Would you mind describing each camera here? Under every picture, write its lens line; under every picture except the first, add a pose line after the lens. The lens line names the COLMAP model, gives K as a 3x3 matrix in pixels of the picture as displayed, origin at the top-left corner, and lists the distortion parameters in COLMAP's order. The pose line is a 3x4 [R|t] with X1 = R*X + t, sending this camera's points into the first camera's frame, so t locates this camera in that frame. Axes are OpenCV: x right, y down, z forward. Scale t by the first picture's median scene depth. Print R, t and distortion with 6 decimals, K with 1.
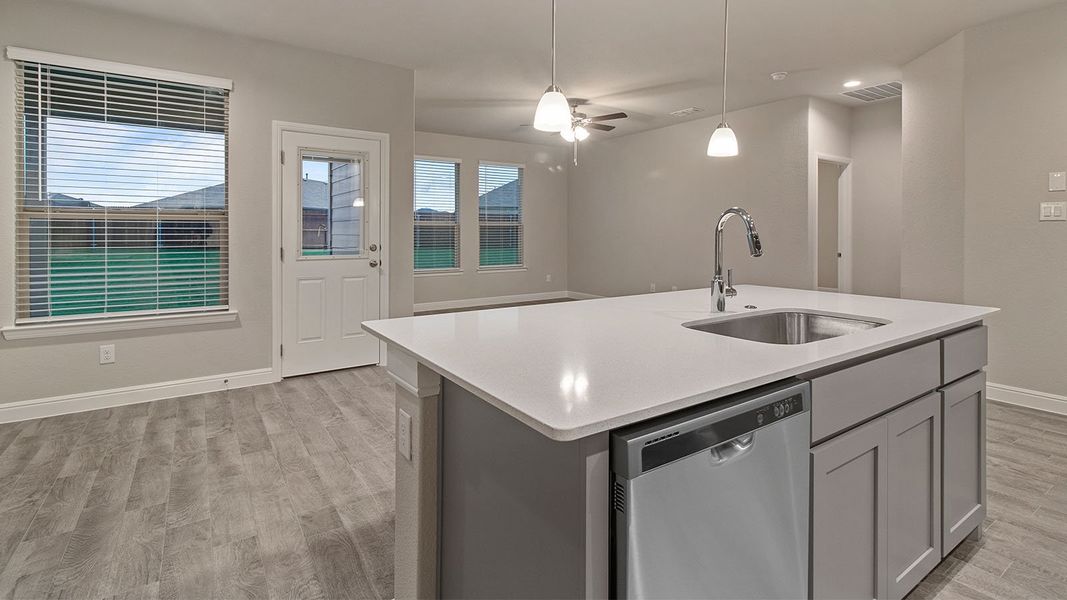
lens RADIAL K [[496.8, 0, 521.9], [0, 496.8, 235.2], [0, 0, 1]] dist [0.001438, 0.001161]
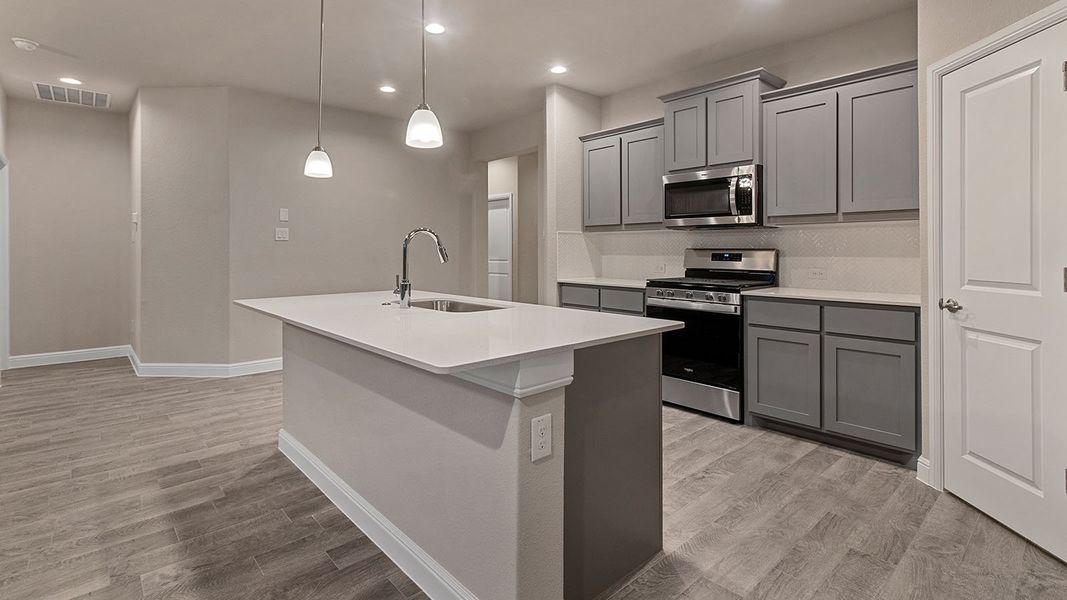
lens RADIAL K [[496.8, 0, 533.4], [0, 496.8, 251.2], [0, 0, 1]] dist [0.001438, 0.001161]
pose [[-0.157032, -0.000942, 0.987593, -0.648129], [0.005908, 0.999981, 0.001893, 0.005158], [-0.987576, 0.006132, -0.157023, 0.618237]]
